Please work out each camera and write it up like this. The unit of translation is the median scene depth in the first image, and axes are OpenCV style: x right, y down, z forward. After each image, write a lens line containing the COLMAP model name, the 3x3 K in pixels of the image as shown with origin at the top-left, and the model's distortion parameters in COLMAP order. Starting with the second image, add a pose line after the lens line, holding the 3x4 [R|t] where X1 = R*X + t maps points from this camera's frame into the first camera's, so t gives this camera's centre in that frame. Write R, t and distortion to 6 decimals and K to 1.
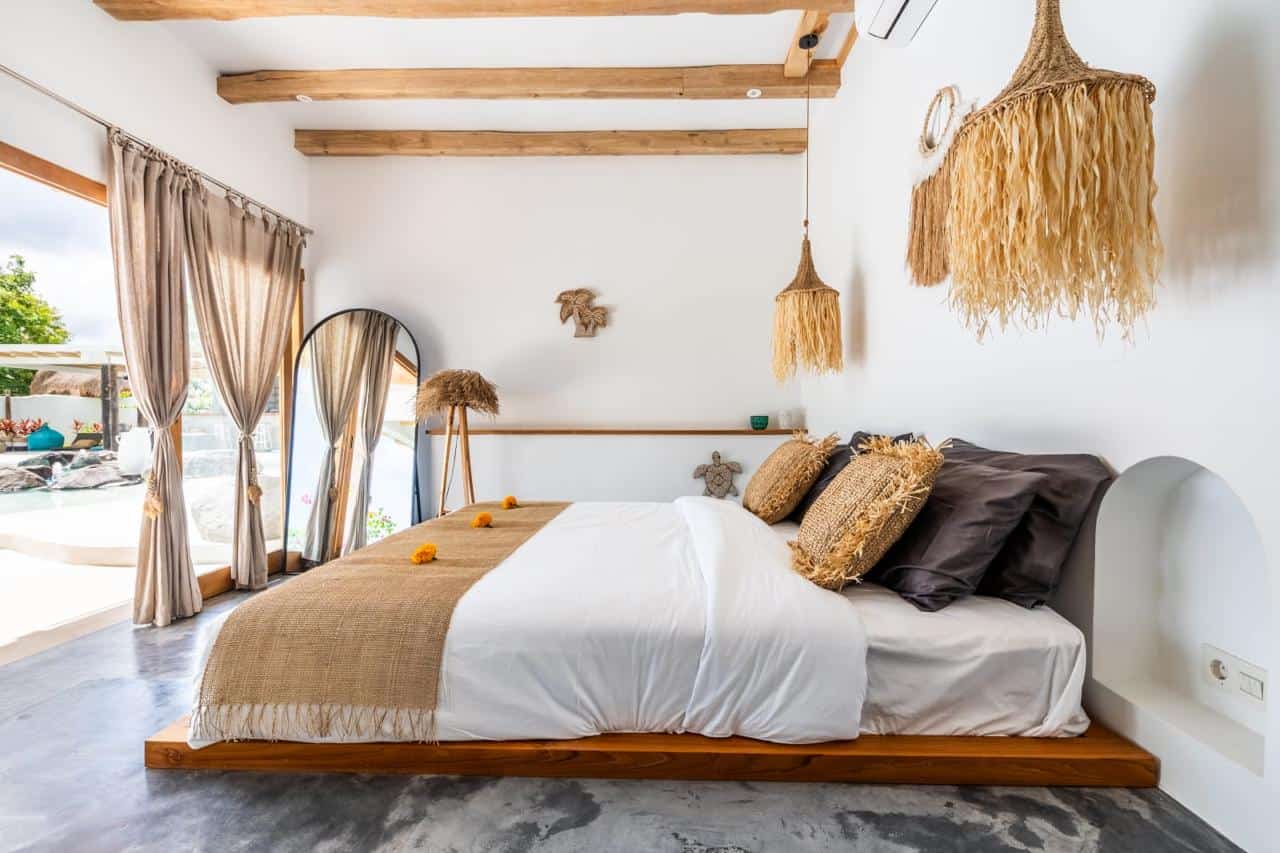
lens RADIAL K [[582.4, 0, 641.5], [0, 582.4, 428.5], [0, 0, 1]] dist [-0.003435, 0.000761]
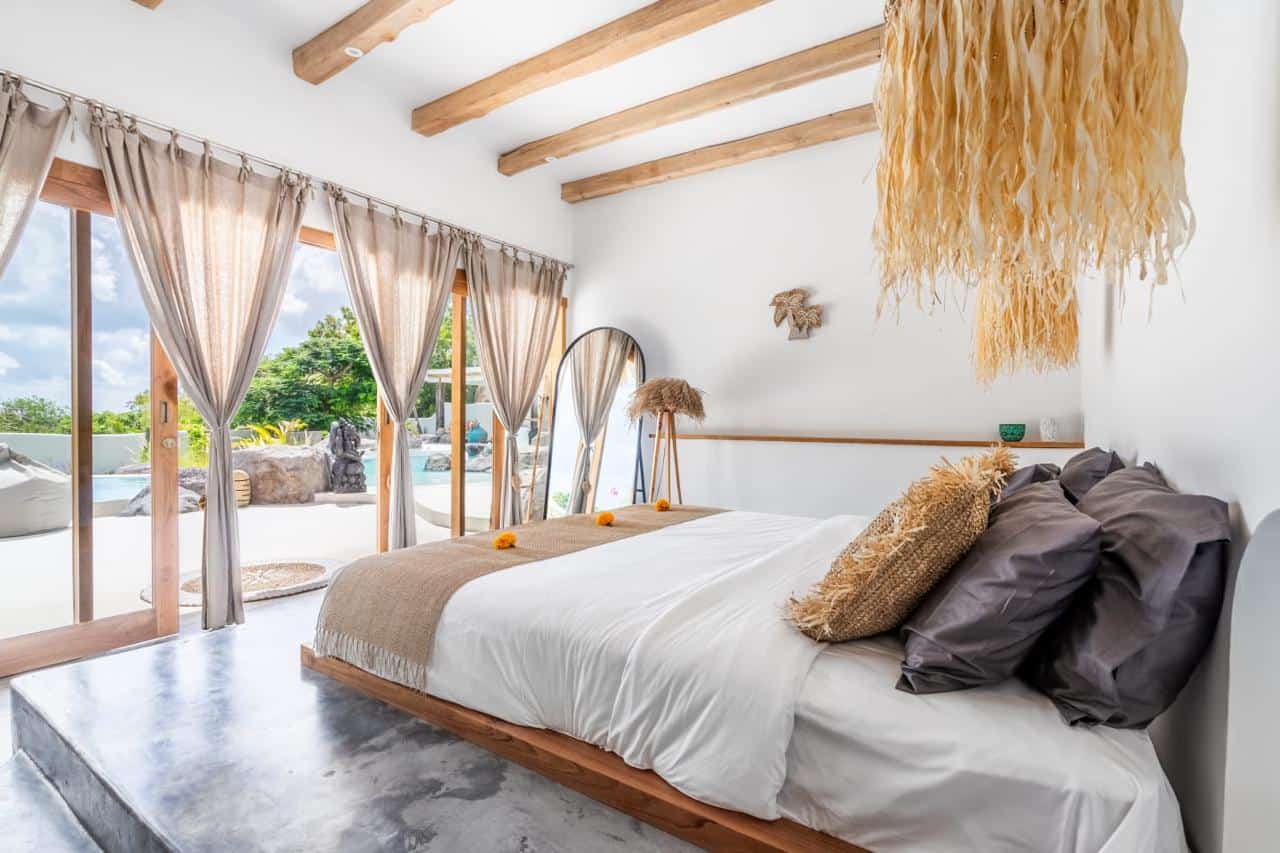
lens RADIAL K [[582.4, 0, 637.5], [0, 582.4, 426.4], [0, 0, 1]] dist [-0.003435, 0.000761]
pose [[0.851736, 0.011900, -0.523836, 0.221336], [-0.017238, 0.999837, -0.005316, -0.005954], [0.523687, 0.013557, 0.851803, 0.067343]]
